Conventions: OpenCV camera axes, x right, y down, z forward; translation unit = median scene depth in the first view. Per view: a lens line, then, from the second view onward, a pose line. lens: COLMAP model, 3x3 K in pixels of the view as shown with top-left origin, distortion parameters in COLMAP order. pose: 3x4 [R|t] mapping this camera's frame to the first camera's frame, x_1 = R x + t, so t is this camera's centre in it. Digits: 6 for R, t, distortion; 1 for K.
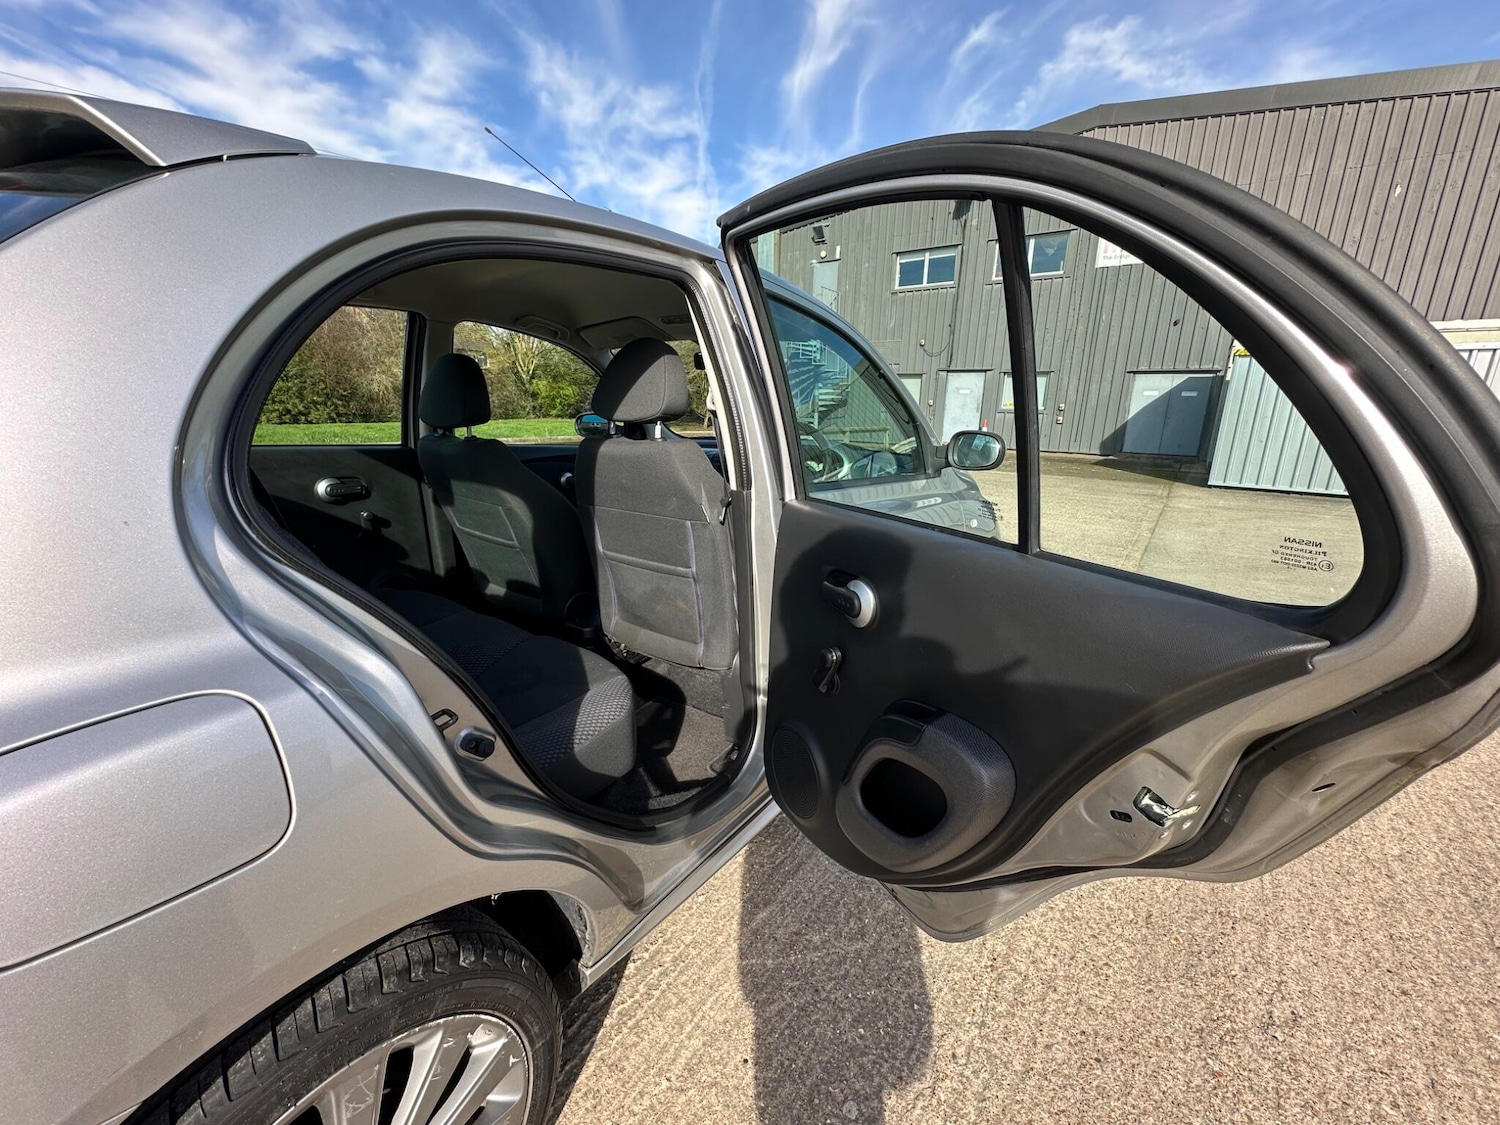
lens RADIAL K [[607.7, 0, 748.4], [0, 607.7, 560.6], [0, 0, 1]] dist [-0.000355, -0.000015]
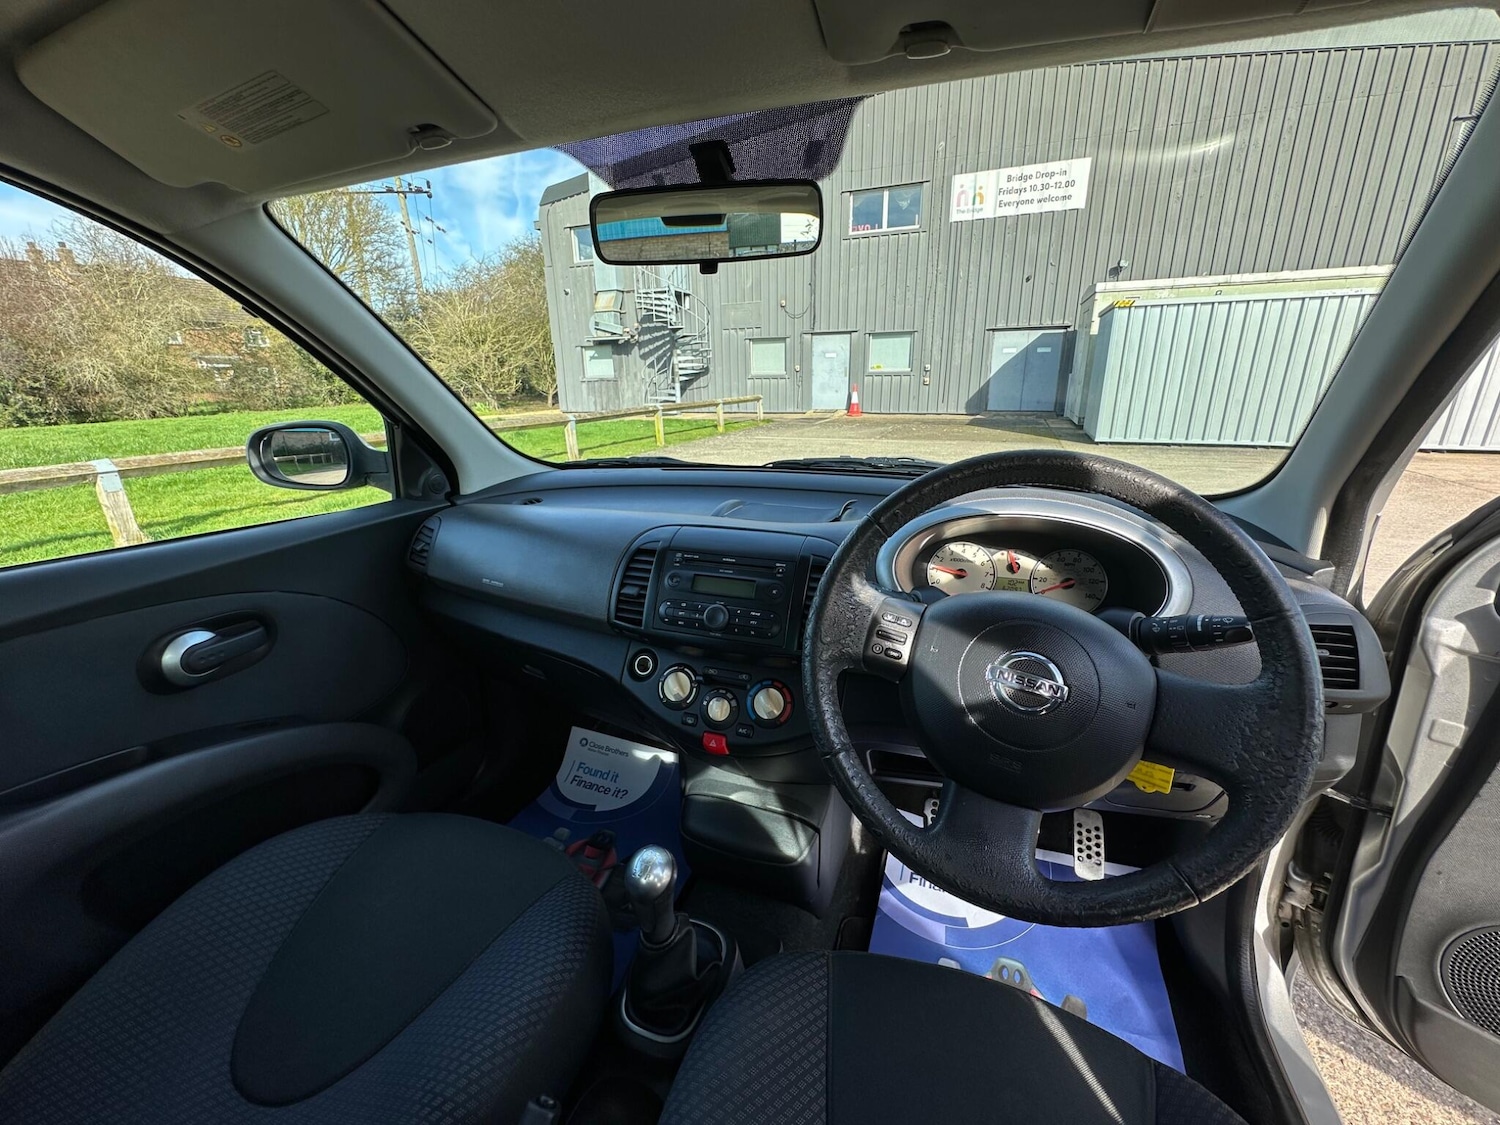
lens RADIAL K [[599.3, 0, 753.1], [0, 599.3, 561.8], [0, 0, 1]] dist [-0.006594, 0.000473]
pose [[0.966888, -0.110464, 0.230054, -0.016589], [0.098413, 0.993134, 0.063249, -0.029783], [-0.235461, -0.038514, 0.971120, 0.114781]]
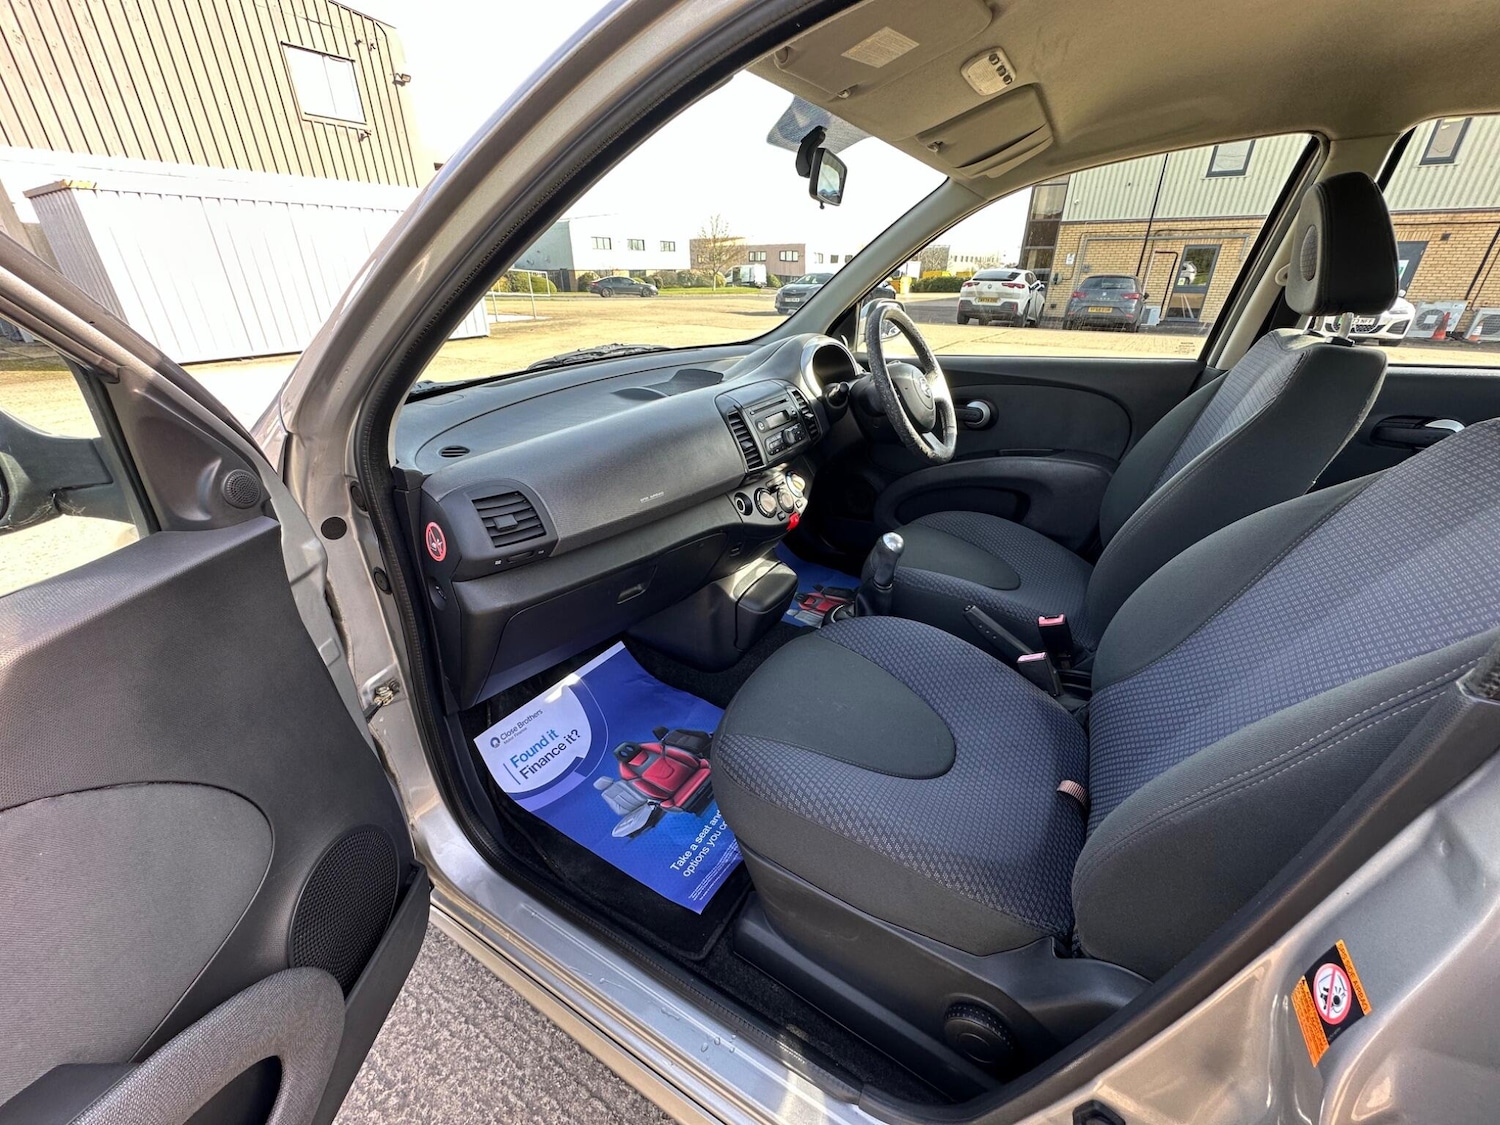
lens RADIAL K [[594.7, 0, 752.9], [0, 594.7, 561.6], [0, 0, 1]] dist [-0.001856, -0.000271]
pose [[-0.093288, -0.456901, 0.884612, -0.083358], [0.250569, 0.849116, 0.464991, -0.045466], [-0.963594, 0.265035, 0.035273, 0.169201]]
